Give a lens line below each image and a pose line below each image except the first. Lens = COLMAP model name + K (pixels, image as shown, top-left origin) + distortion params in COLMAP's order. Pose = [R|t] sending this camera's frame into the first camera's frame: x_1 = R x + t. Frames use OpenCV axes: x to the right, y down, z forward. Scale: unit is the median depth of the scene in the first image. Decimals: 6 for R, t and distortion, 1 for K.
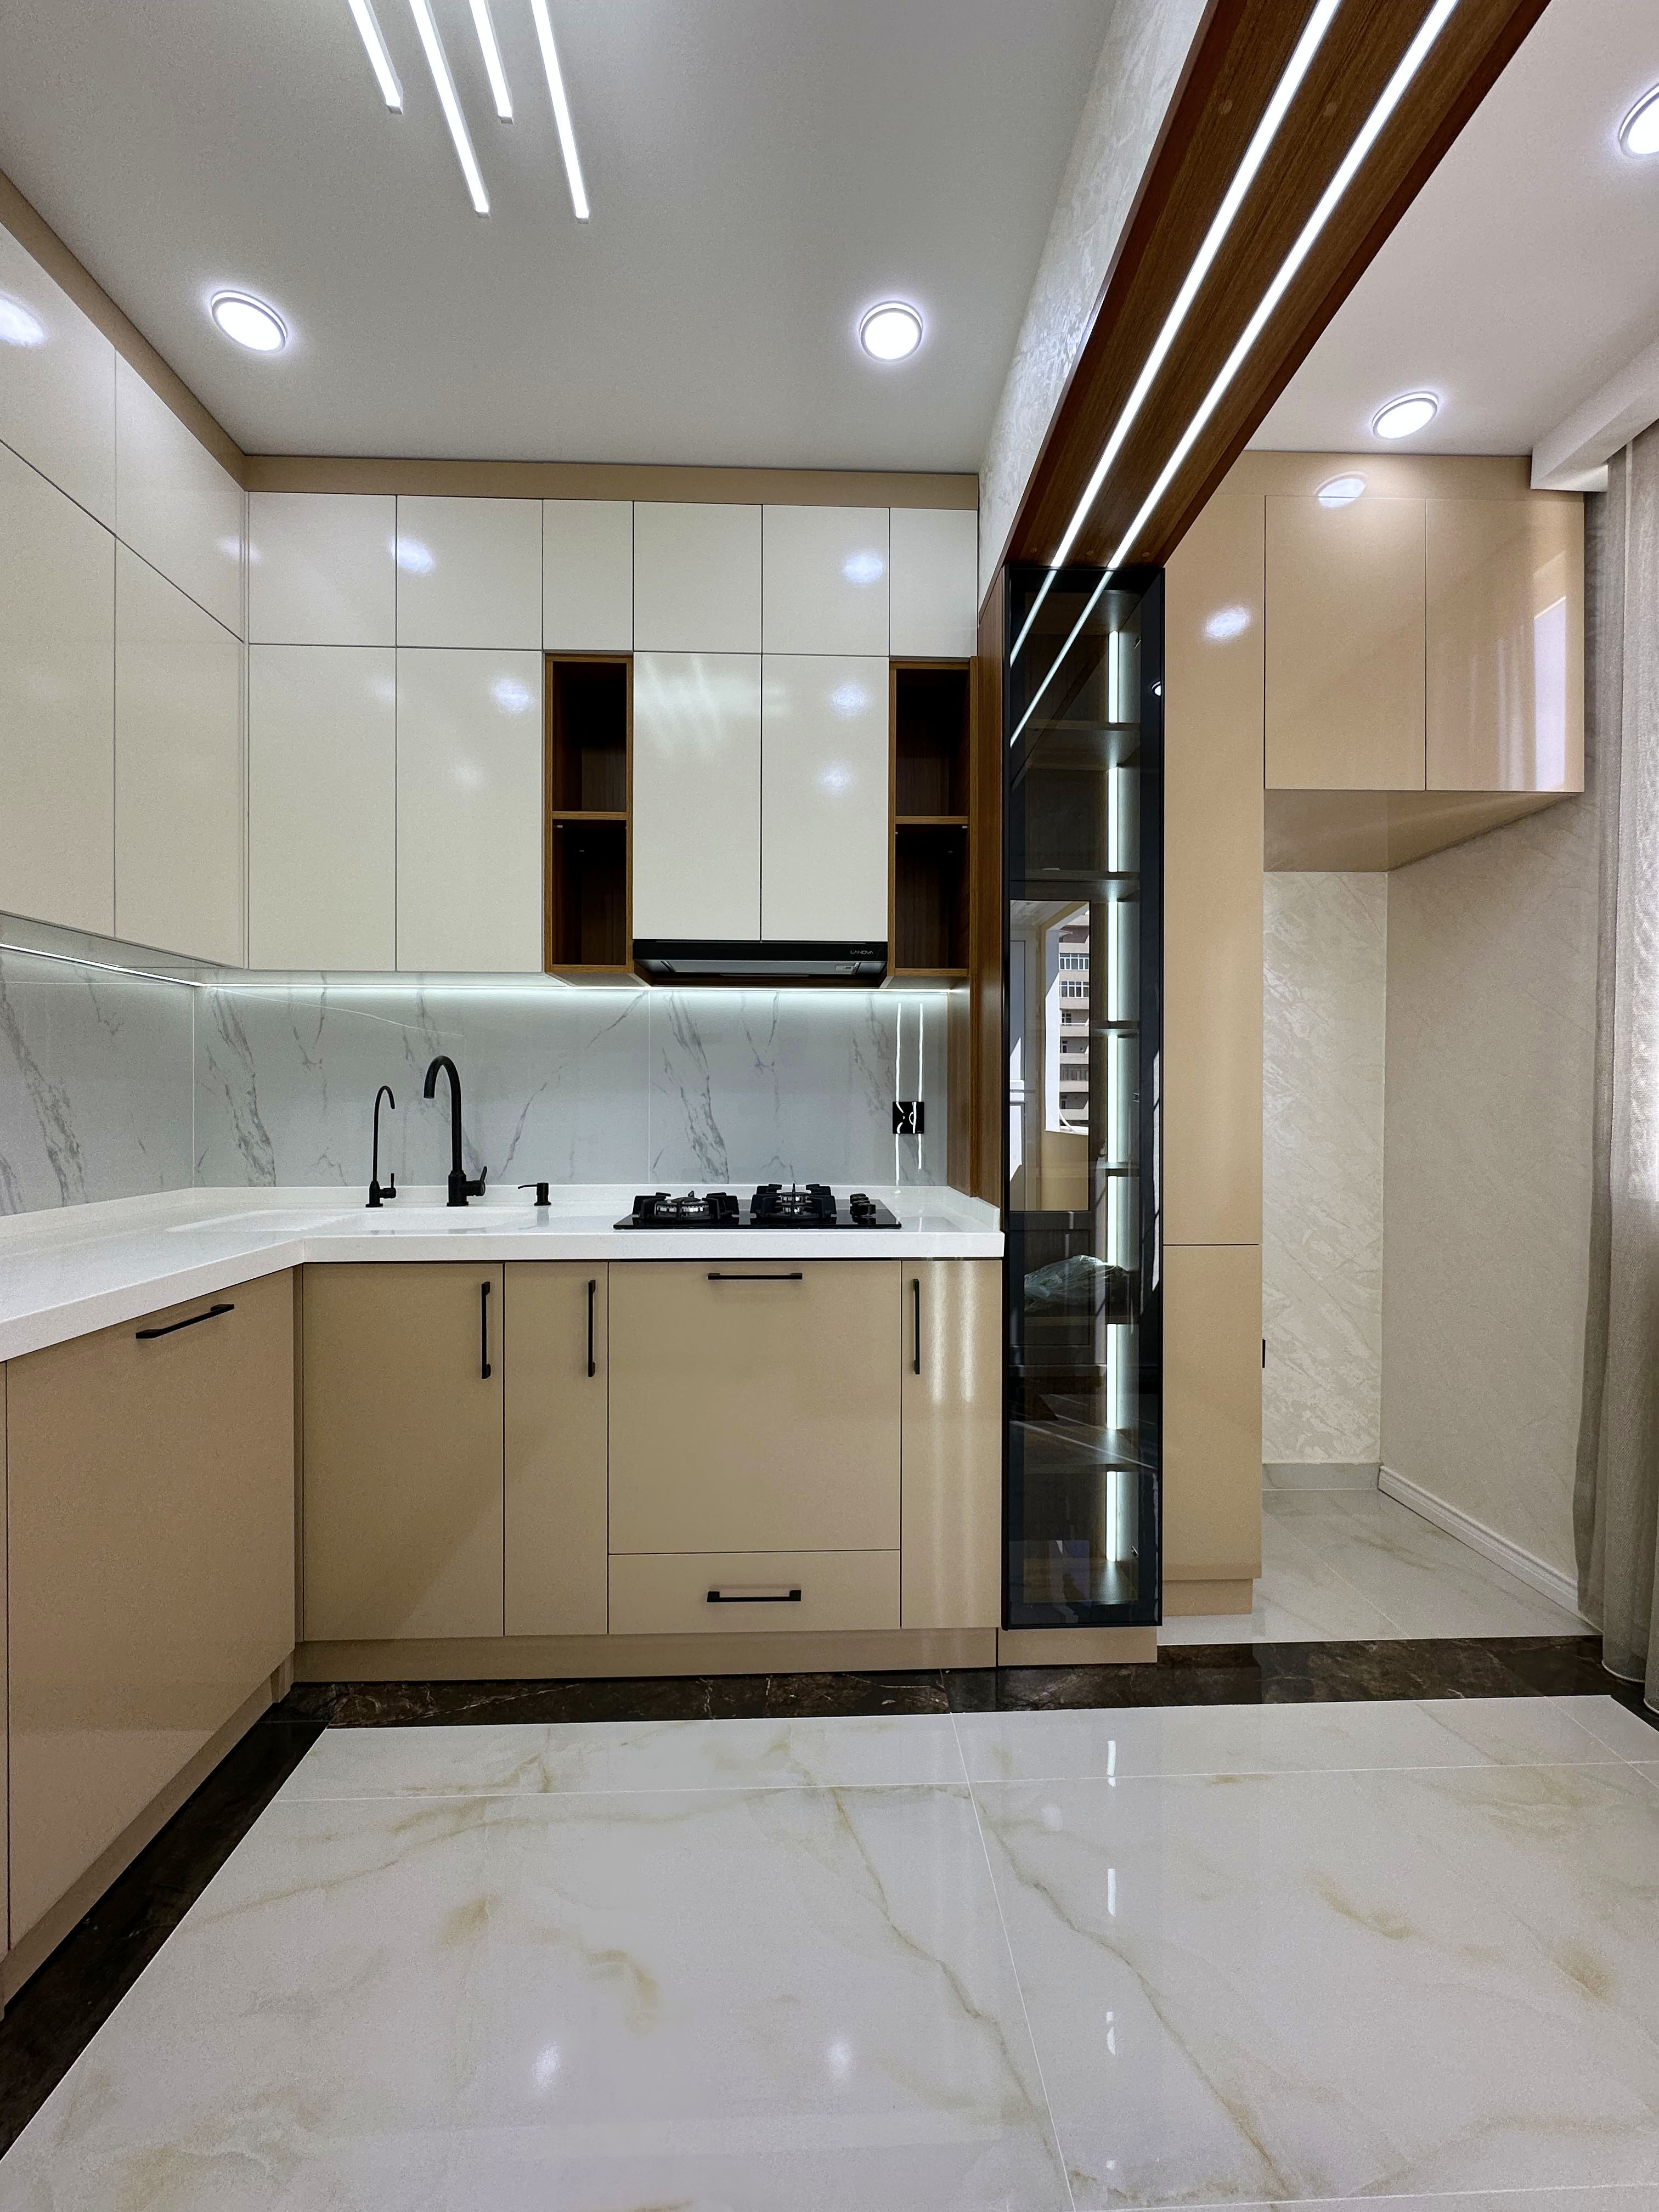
lens RADIAL K [[880.0, 0, 829.1], [0, 880.0, 1105.5], [0, 0, 1]] dist [-0.003100, 0.000084]
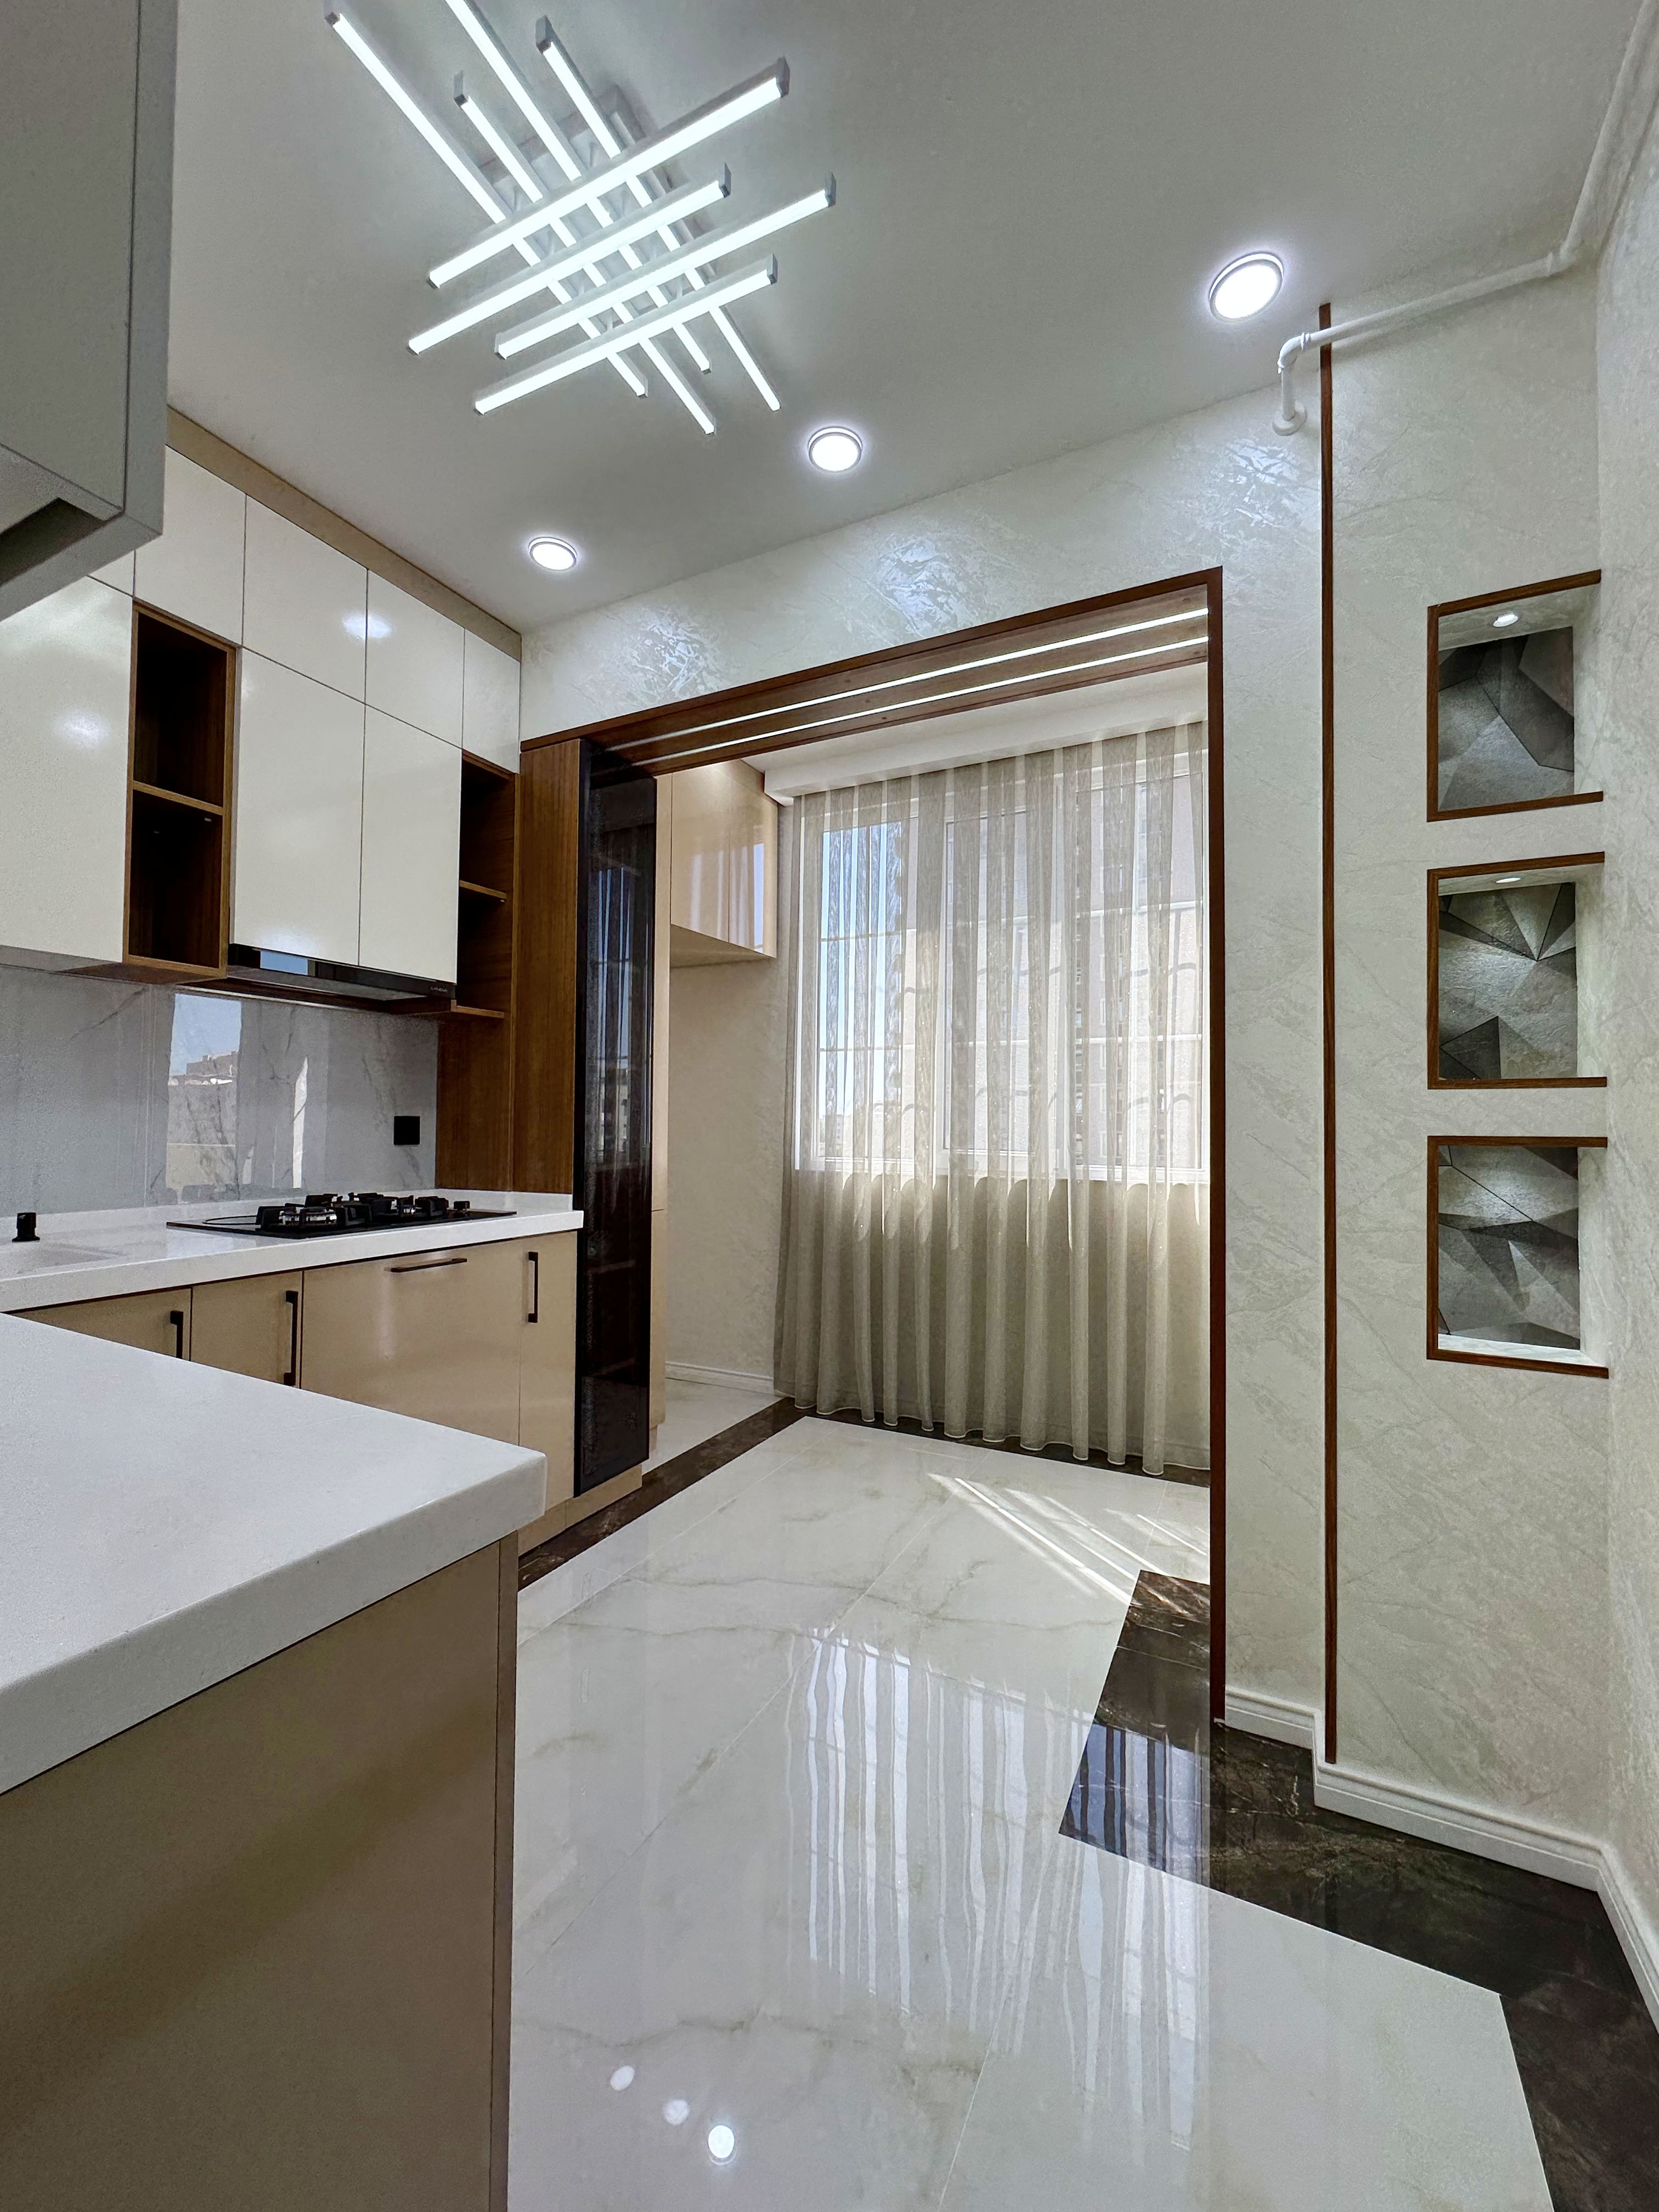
lens RADIAL K [[880.0, 0, 824.2], [0, 880.0, 1105.2], [0, 0, 1]] dist [-0.003100, 0.000084]
pose [[0.490656, 0.021623, 0.871085, -0.777921], [-0.002339, 0.999721, -0.023499, 0.008191], [-0.871350, 0.009492, 0.490569, -0.027656]]
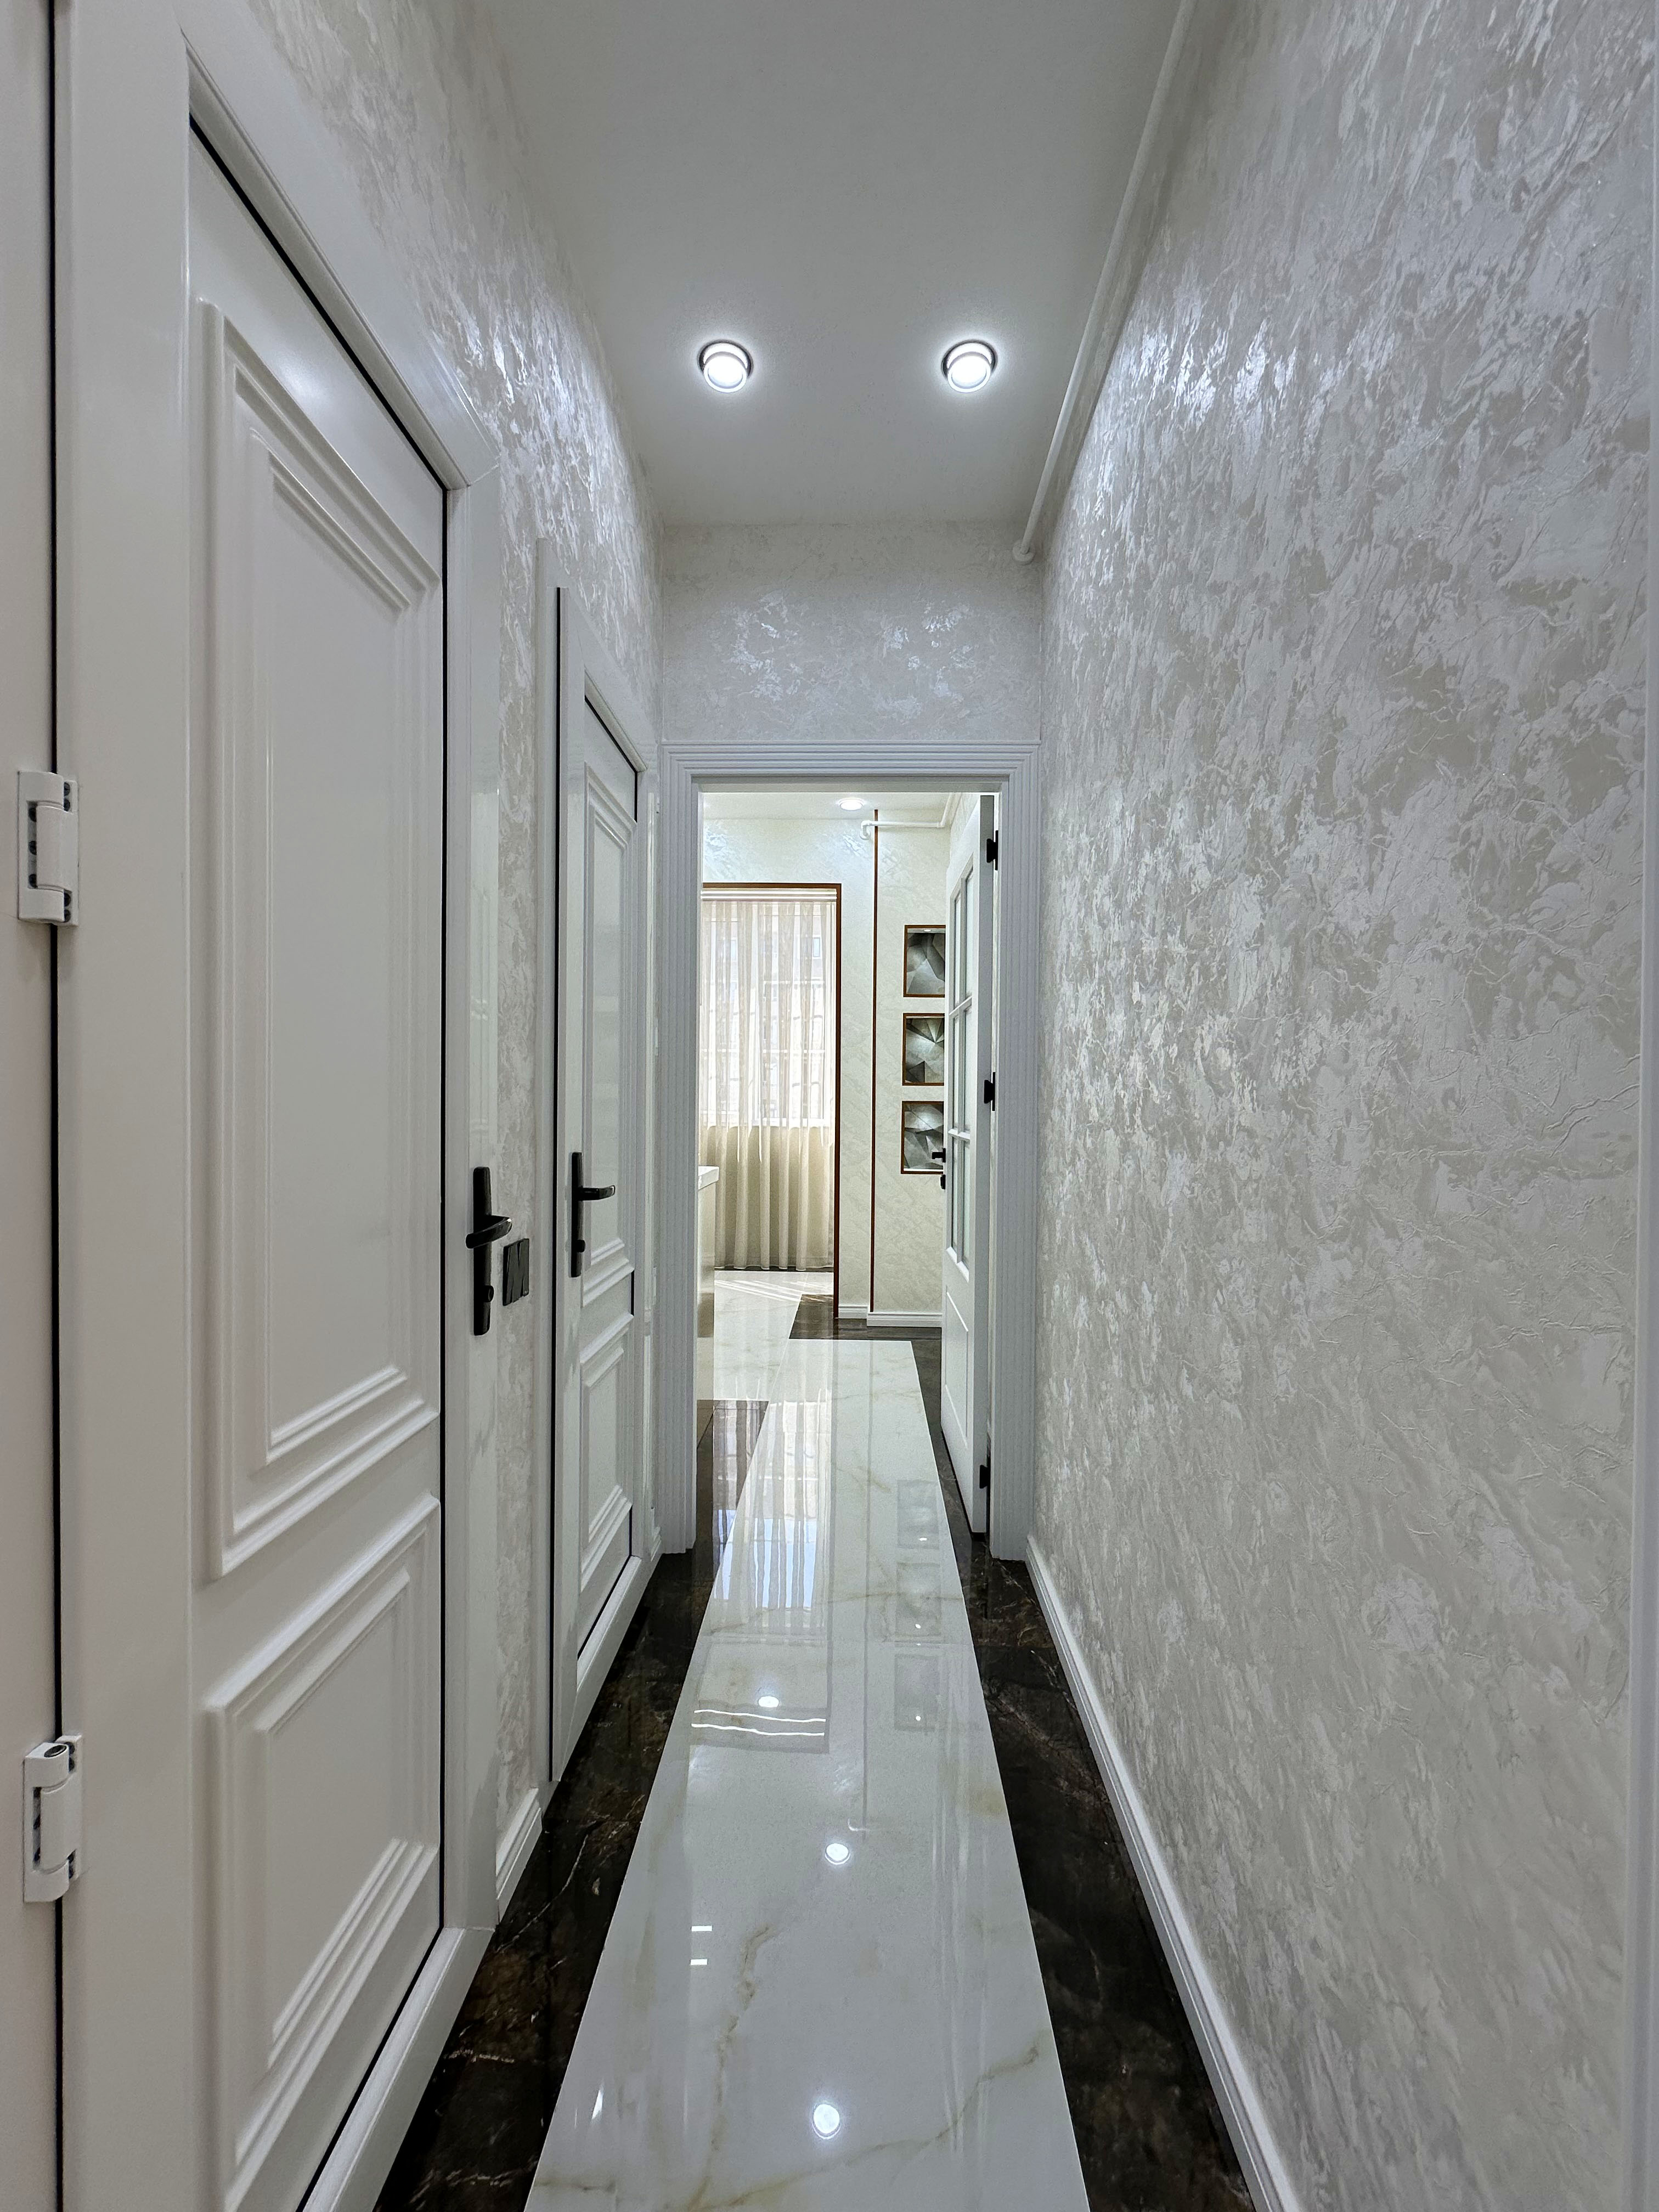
lens RADIAL K [[880.0, 0, 833.6], [0, 880.0, 1106.8], [0, 0, 1]] dist [-0.003100, 0.000084]
pose [[0.072865, -0.009408, 0.997297, -2.278241], [-0.004043, 0.999945, 0.009729, 0.010361], [-0.997334, -0.004741, 0.072823, -0.105275]]
